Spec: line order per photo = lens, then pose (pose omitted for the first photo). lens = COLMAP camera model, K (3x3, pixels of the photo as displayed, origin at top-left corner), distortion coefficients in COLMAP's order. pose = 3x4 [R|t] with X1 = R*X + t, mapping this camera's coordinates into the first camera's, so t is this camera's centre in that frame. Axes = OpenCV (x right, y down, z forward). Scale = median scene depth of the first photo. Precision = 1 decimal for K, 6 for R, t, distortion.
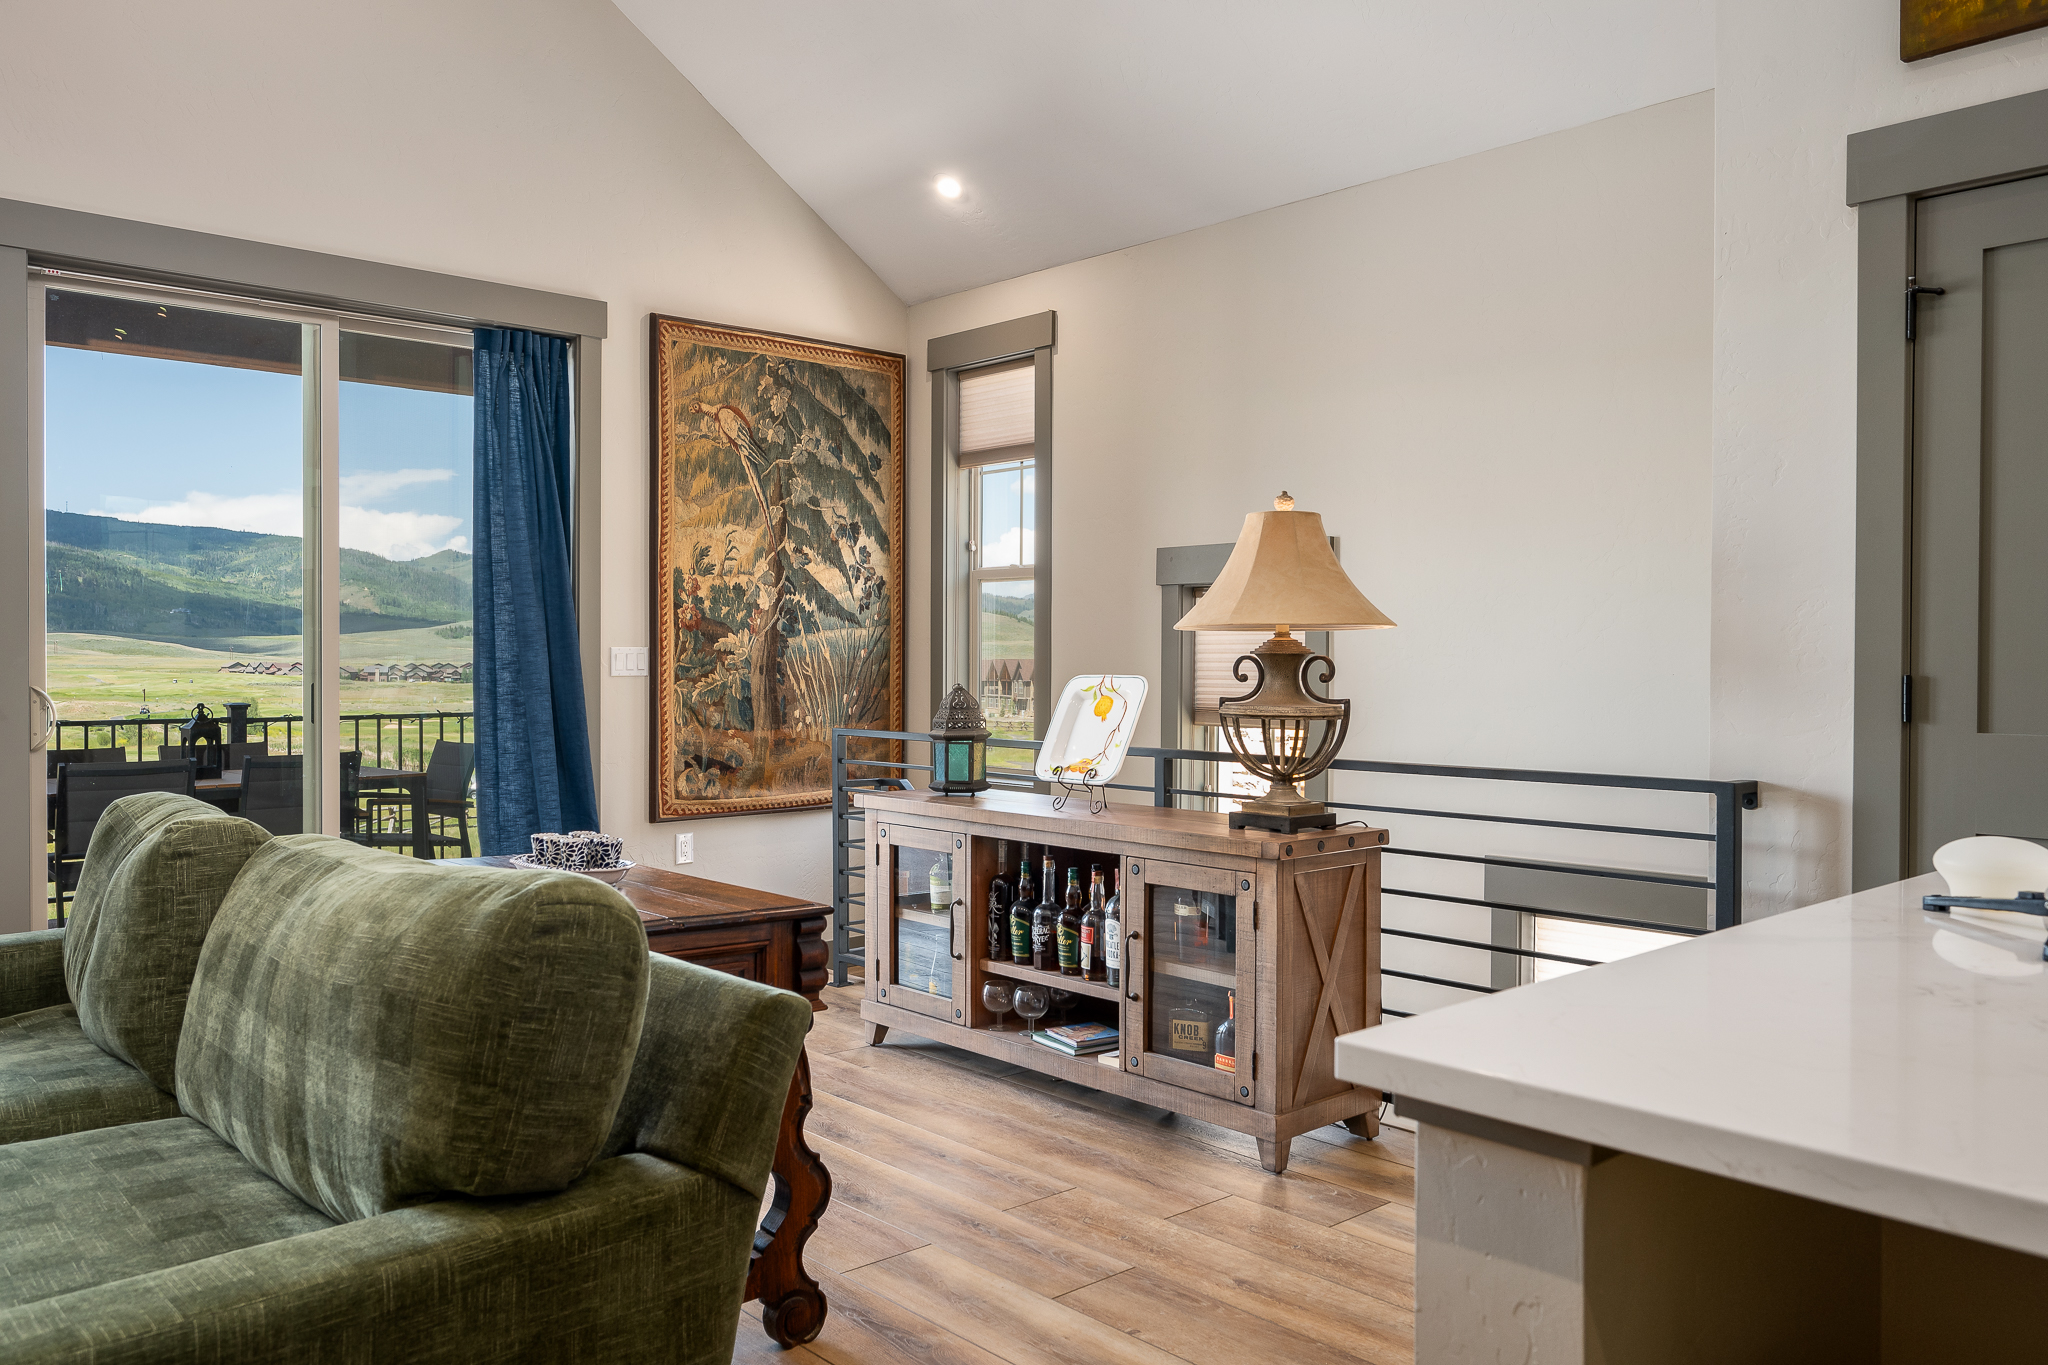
lens RADIAL K [[1580.4, 0, 1026.7], [0, 1580.4, 665.8], [0, 0, 1]] dist [0.008866, -0.004329]
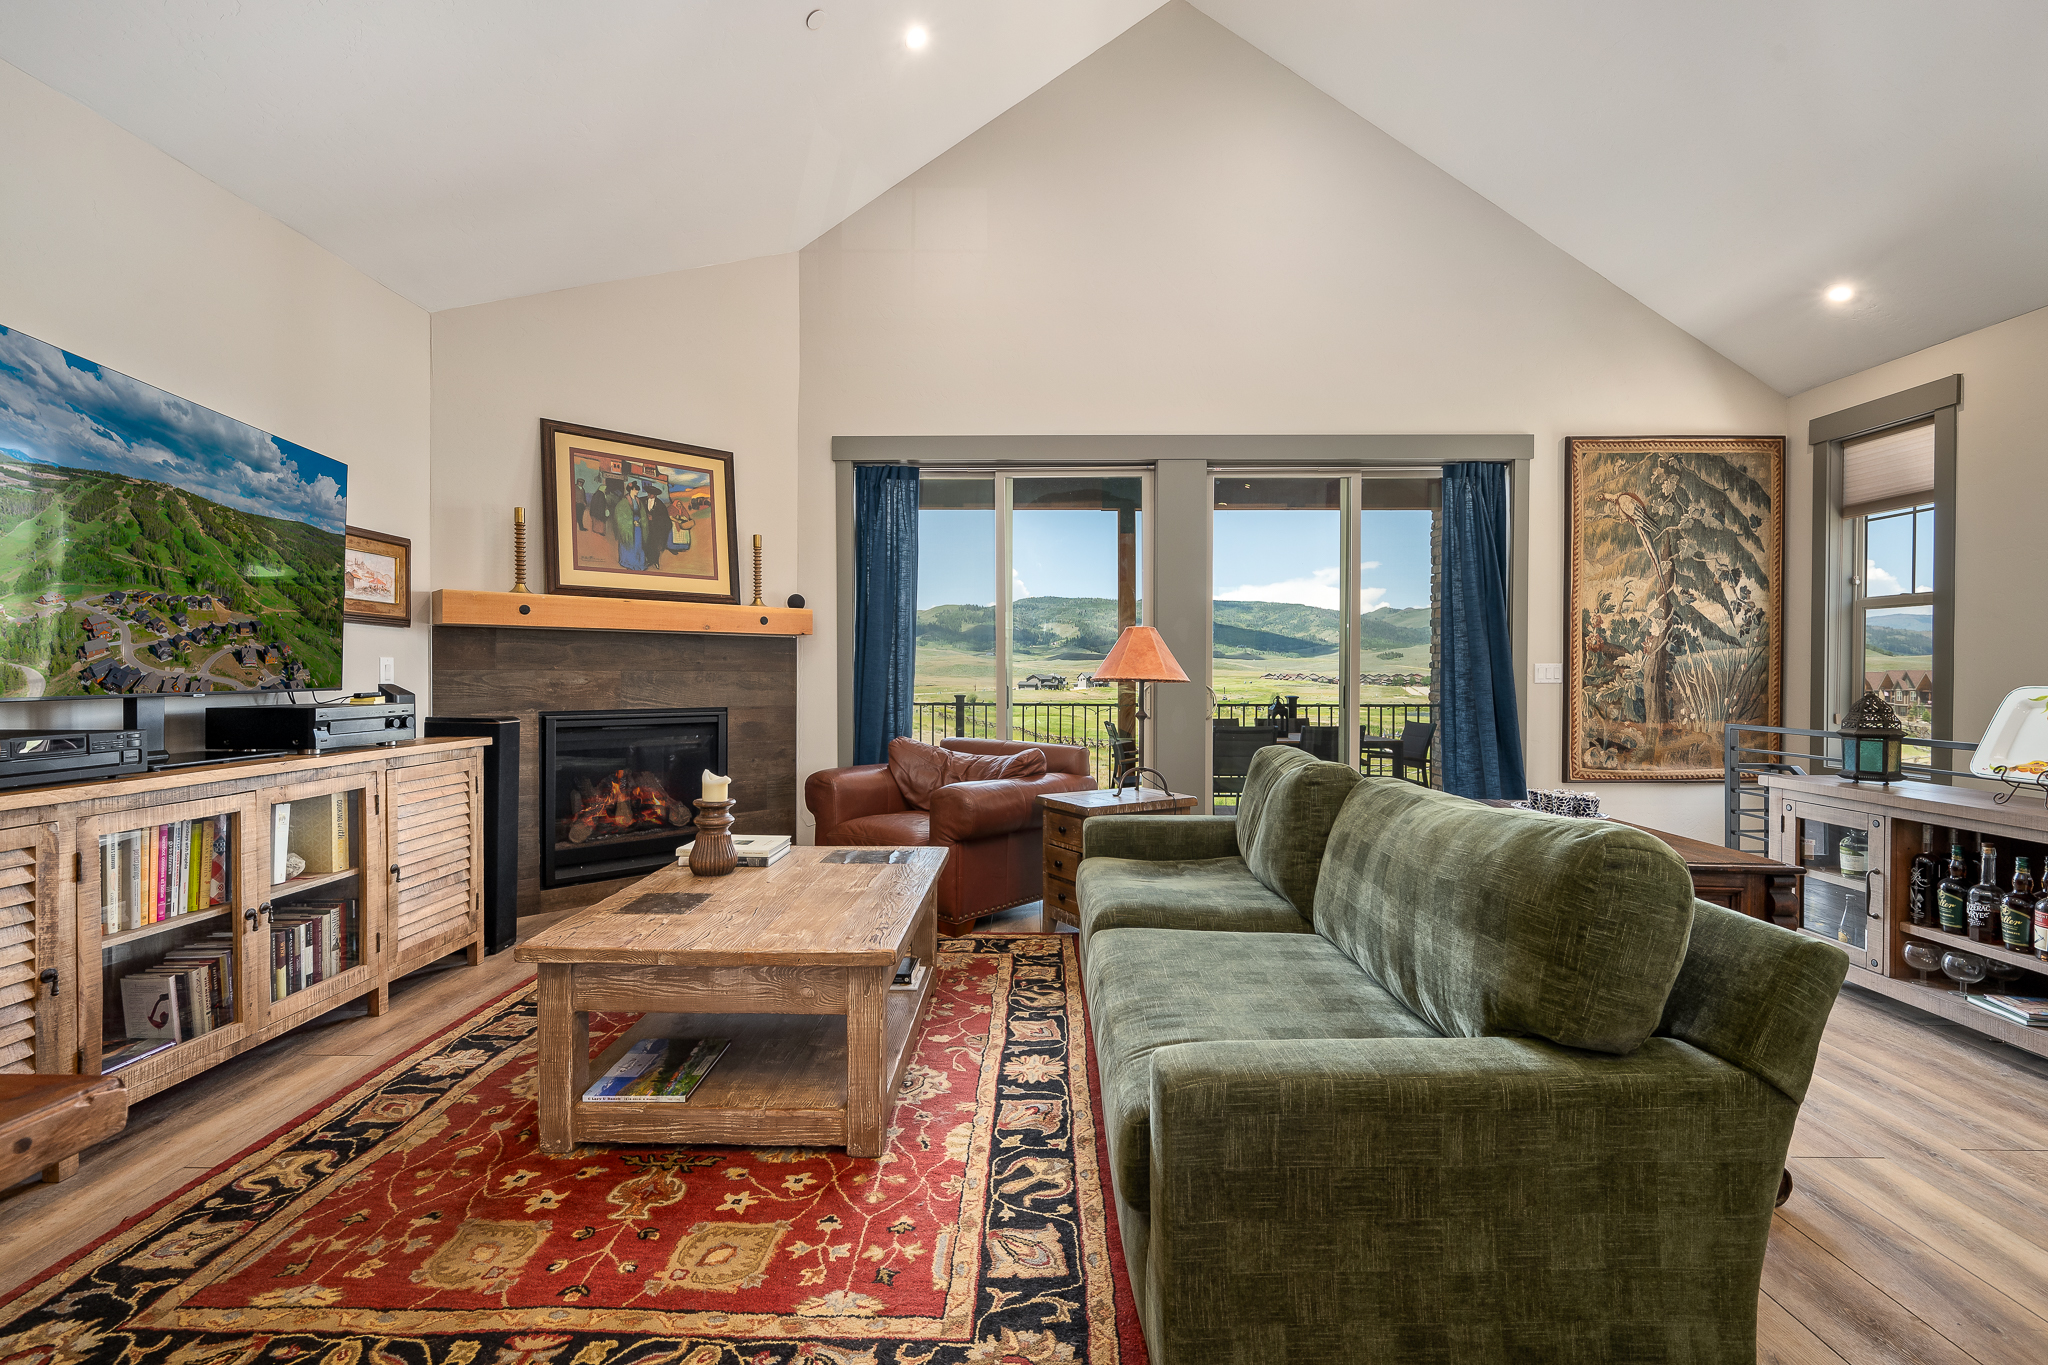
lens RADIAL K [[925.4, 0, 992.4], [0, 925.4, 664.4], [0, 0, 1]] dist [0.014974, 0.000534]
pose [[0.722415, -0.005042, -0.691442, -0.034307], [-0.003127, 0.999939, -0.010558, -0.000048], [0.691453, 0.009790, 0.722355, 0.006498]]
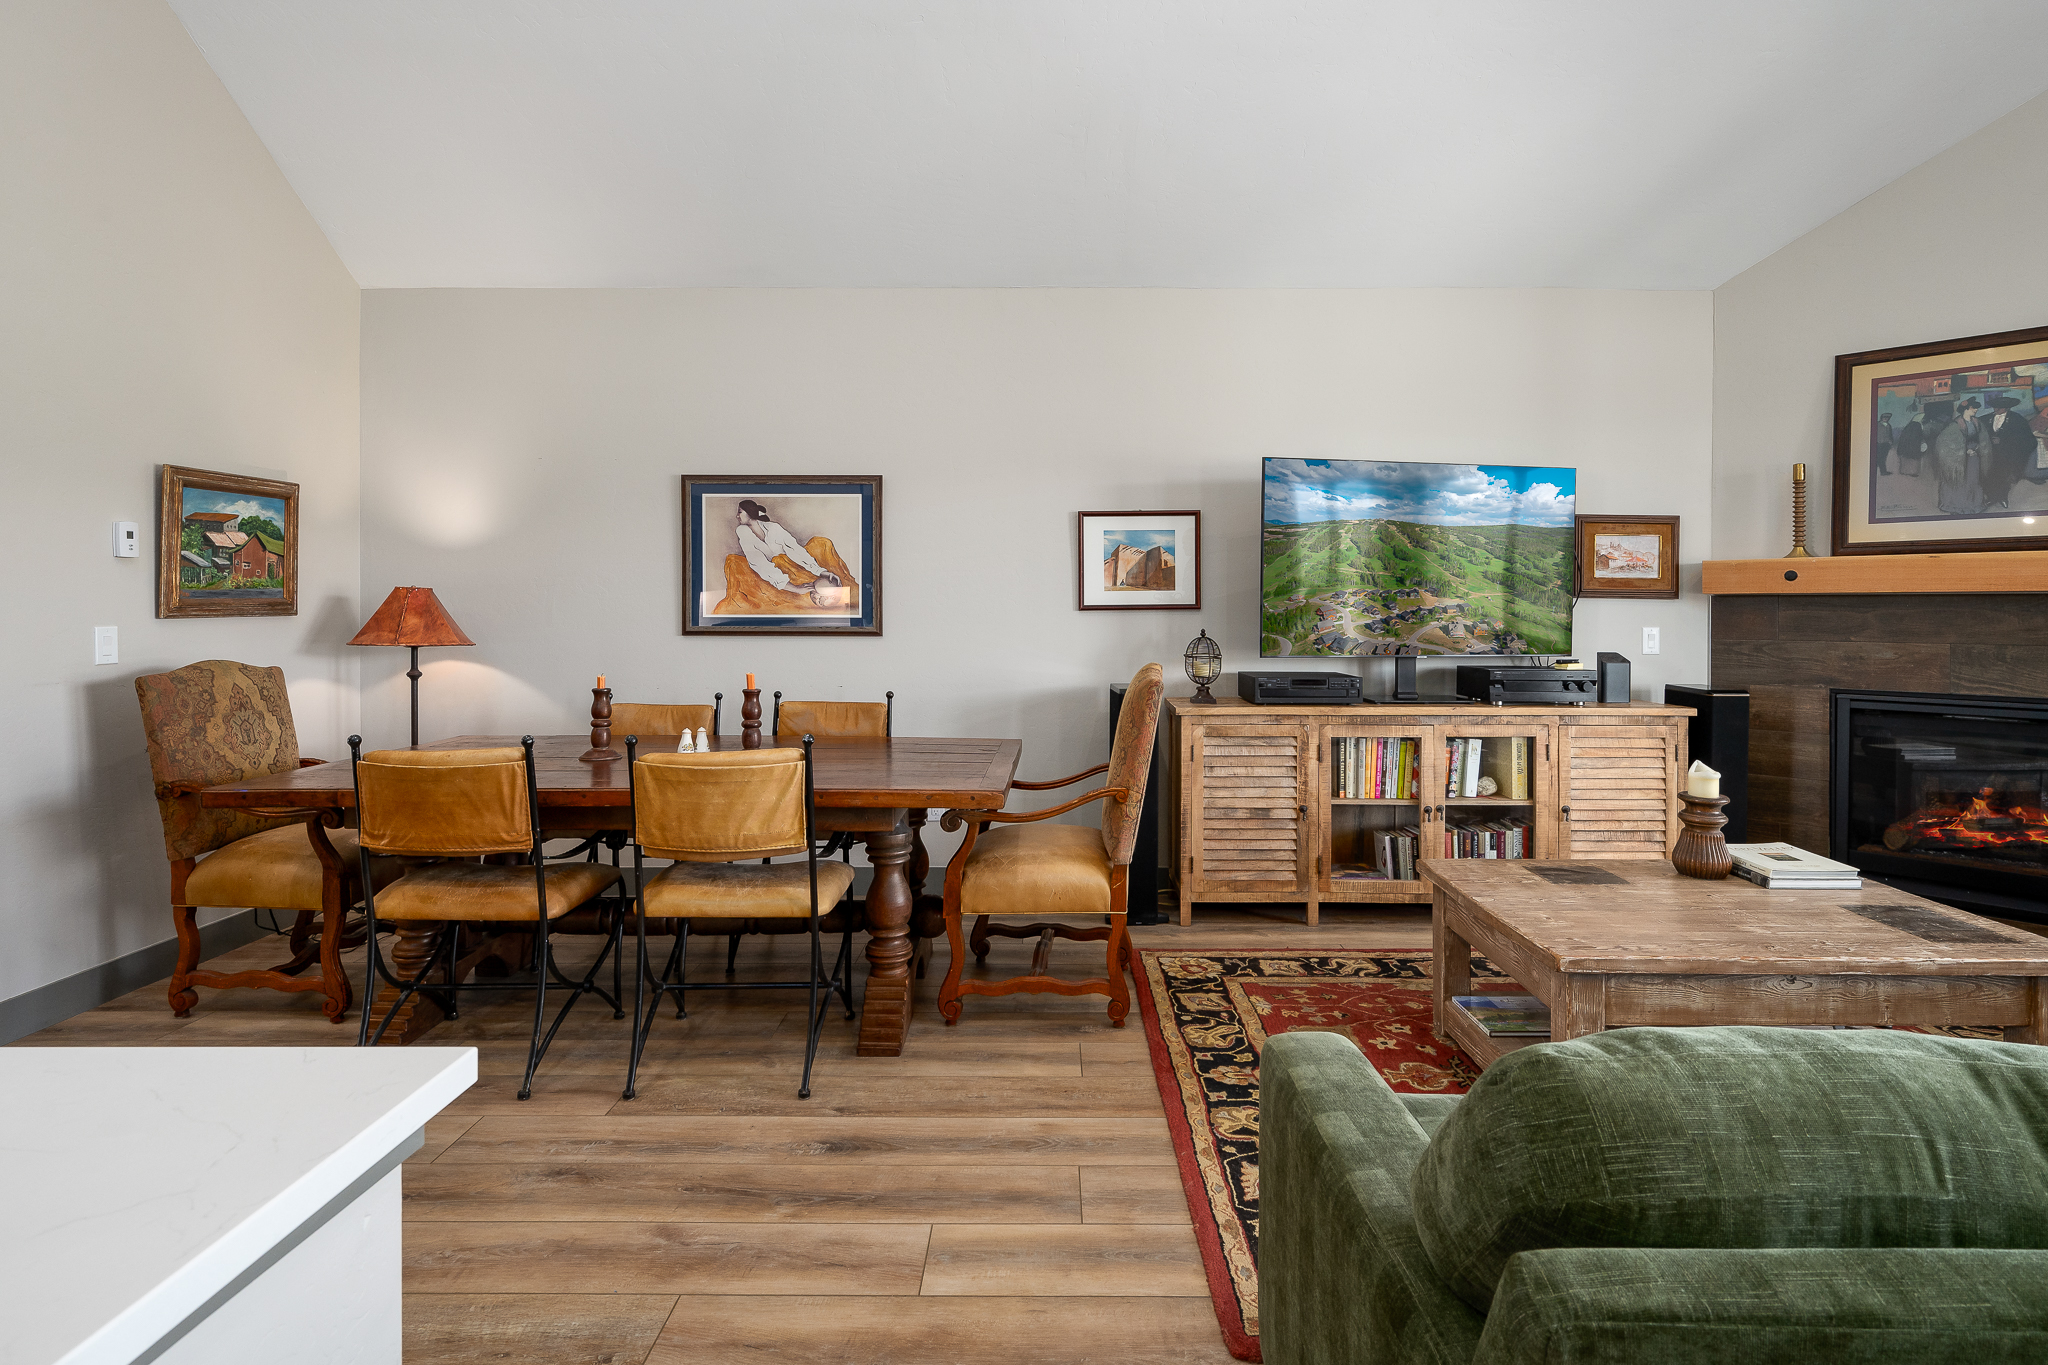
lens RADIAL K [[1012.5, 0, 1030.8], [0, 1012.5, 622.9], [0, 0, 1]] dist [-0.005528, 0.002525]
pose [[-0.678848, 0.002172, -0.734276, 0.091174], [-0.008774, 0.999900, 0.011069, -0.017302], [0.734227, 0.013956, -0.678761, 0.344312]]
